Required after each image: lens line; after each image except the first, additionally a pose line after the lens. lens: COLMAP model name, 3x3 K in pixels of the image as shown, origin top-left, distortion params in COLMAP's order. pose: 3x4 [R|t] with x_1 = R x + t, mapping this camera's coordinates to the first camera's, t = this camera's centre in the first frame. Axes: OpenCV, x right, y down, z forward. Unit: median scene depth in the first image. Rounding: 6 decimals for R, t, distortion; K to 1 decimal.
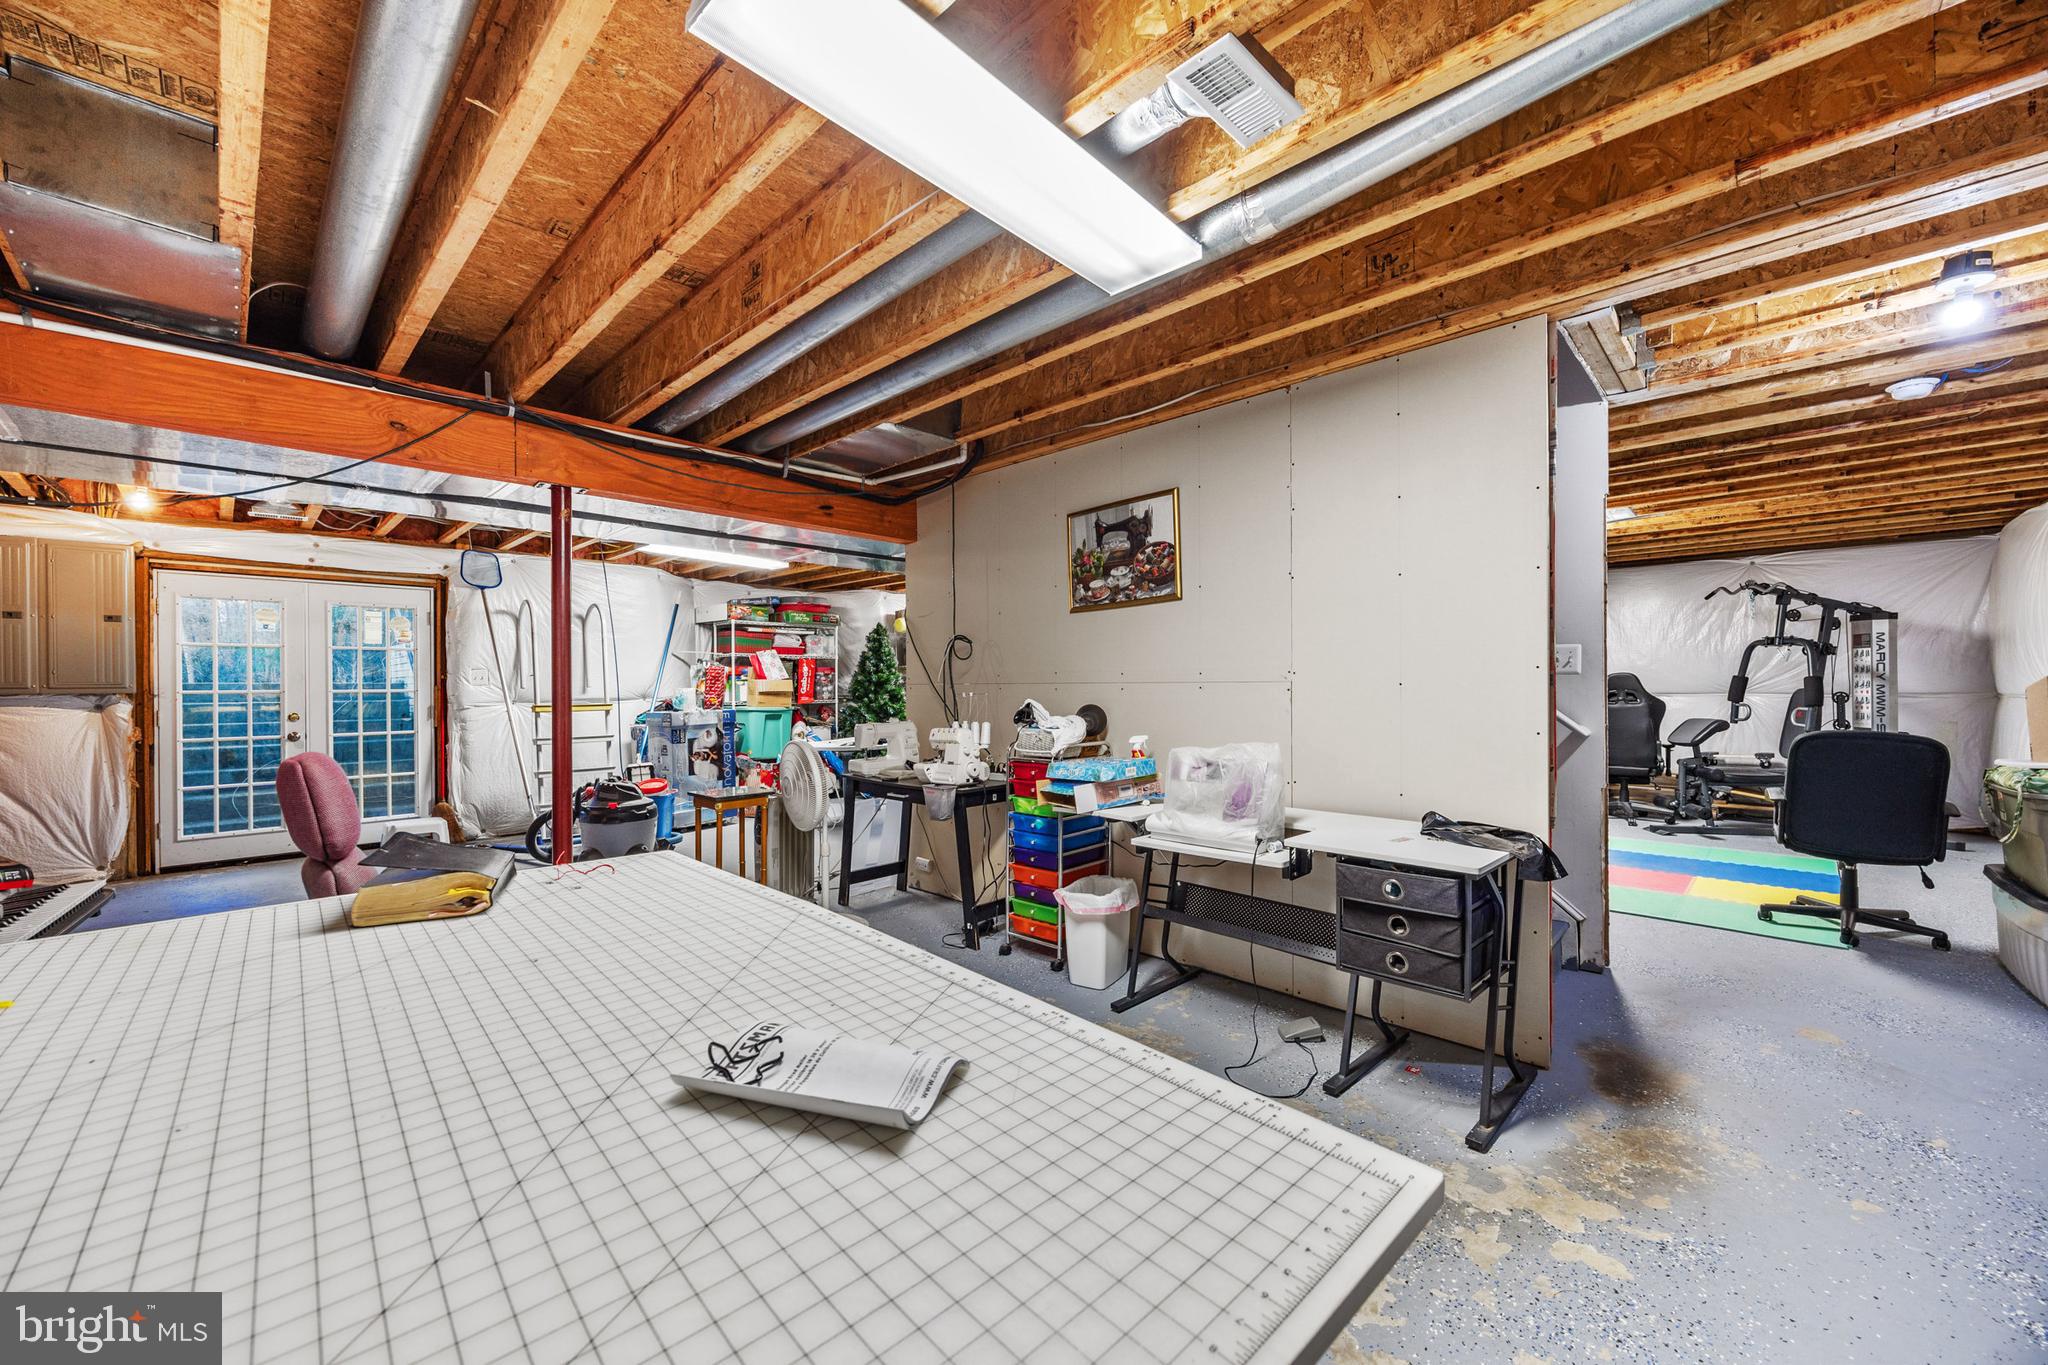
lens RADIAL K [[790.8, 0, 1030.3], [0, 790.8, 680.0], [0, 0, 1]] dist [-0.001999, -0.001102]
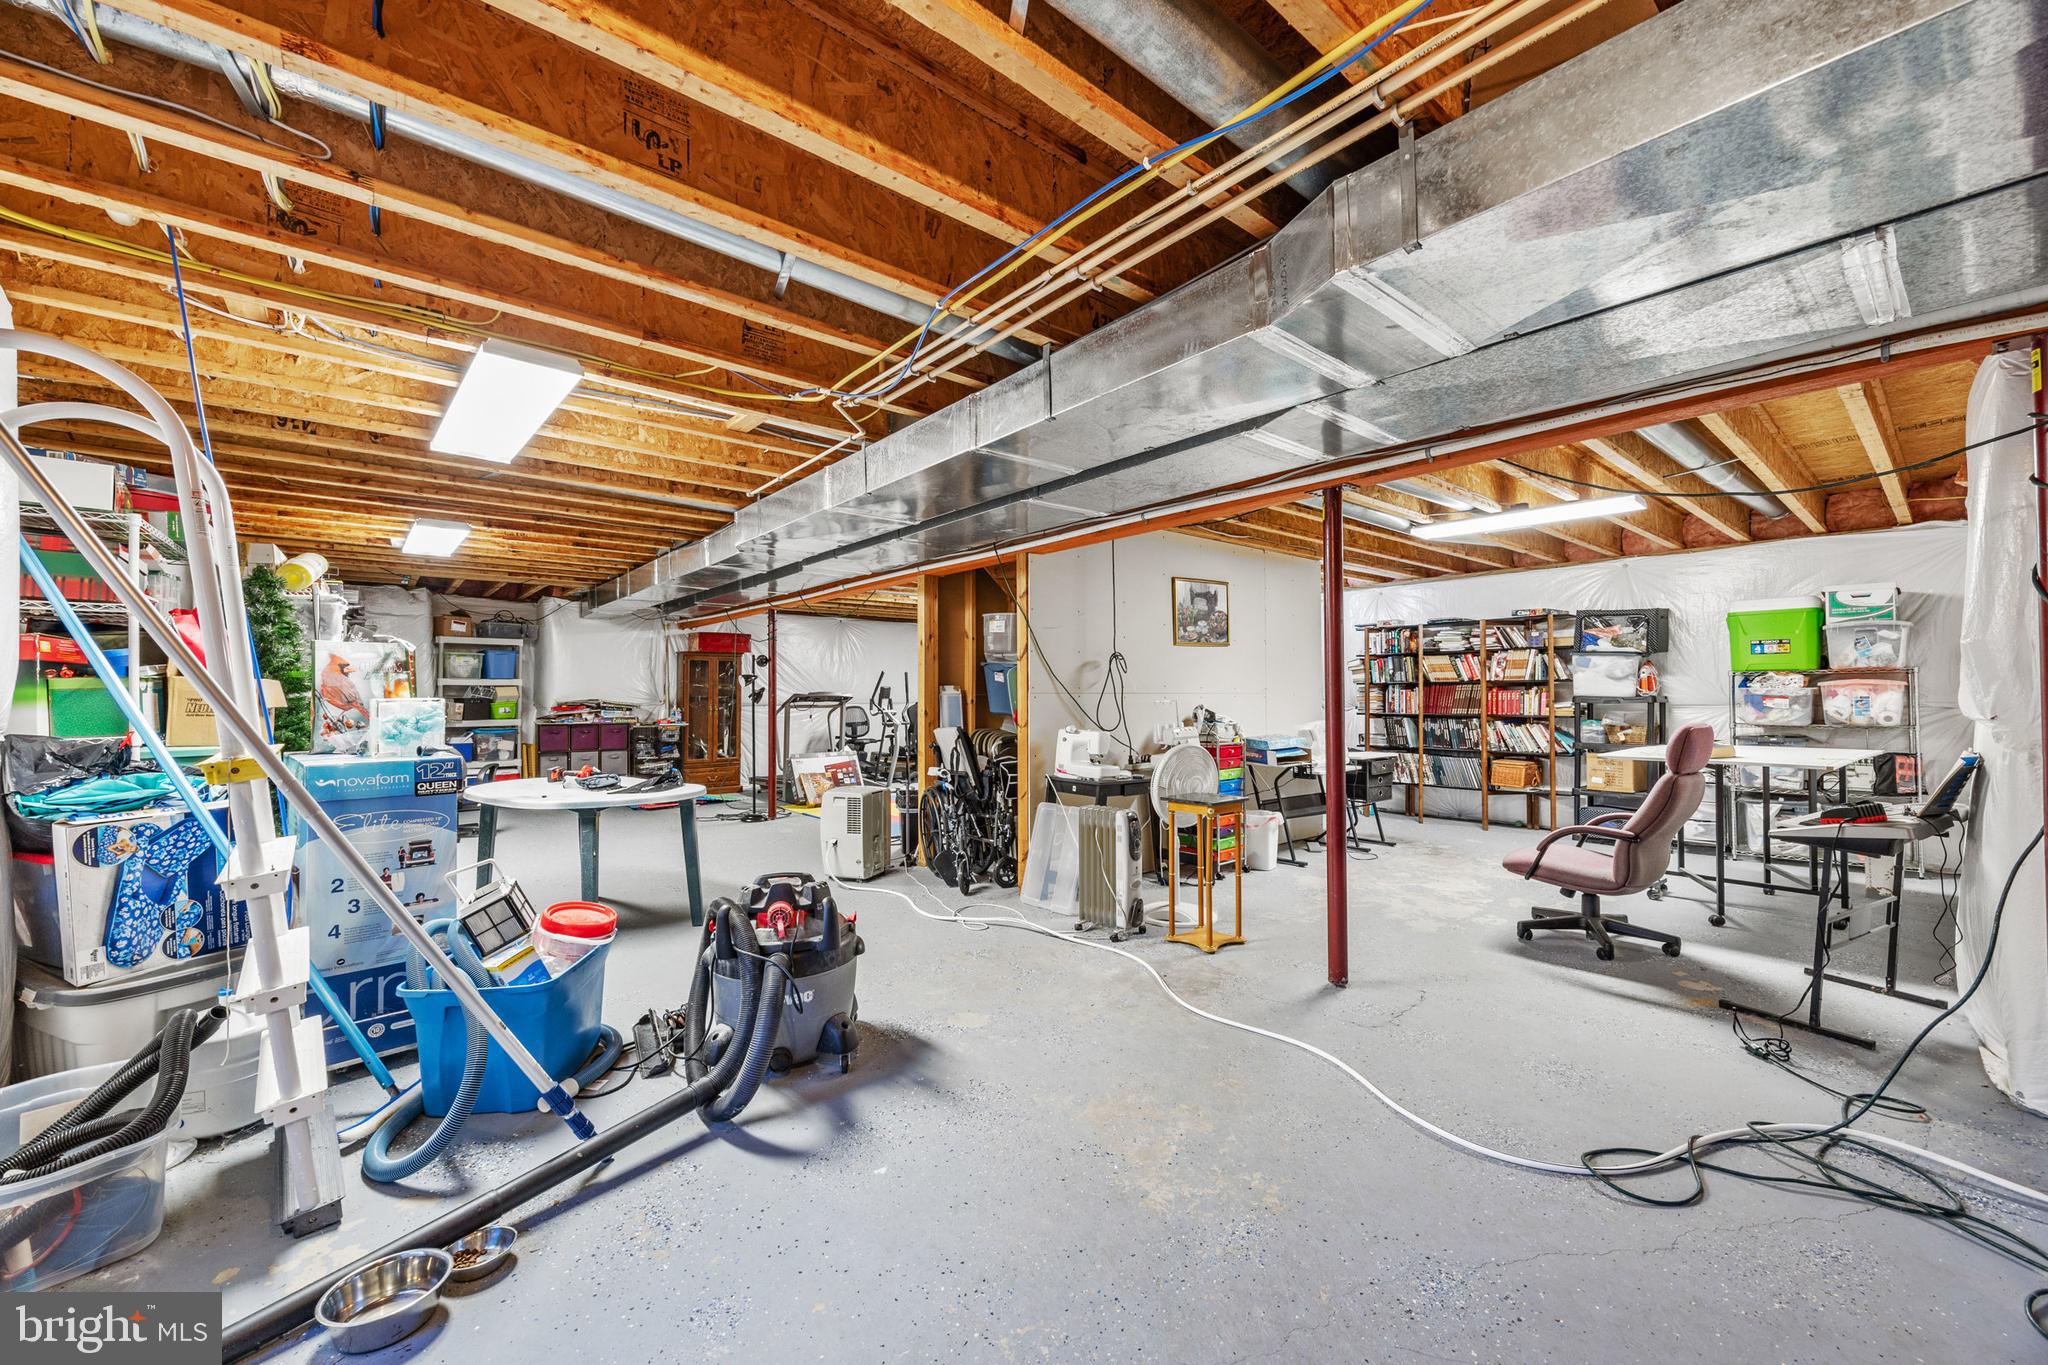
lens RADIAL K [[790.8, 0, 1023.8], [0, 790.8, 685.3], [0, 0, 1]] dist [-0.001999, -0.001102]
pose [[0.064803, -0.001115, 0.997897, -1.489989], [0.008454, 0.999964, 0.000569, -0.015570], [-0.997862, 0.008399, 0.064810, 1.238964]]
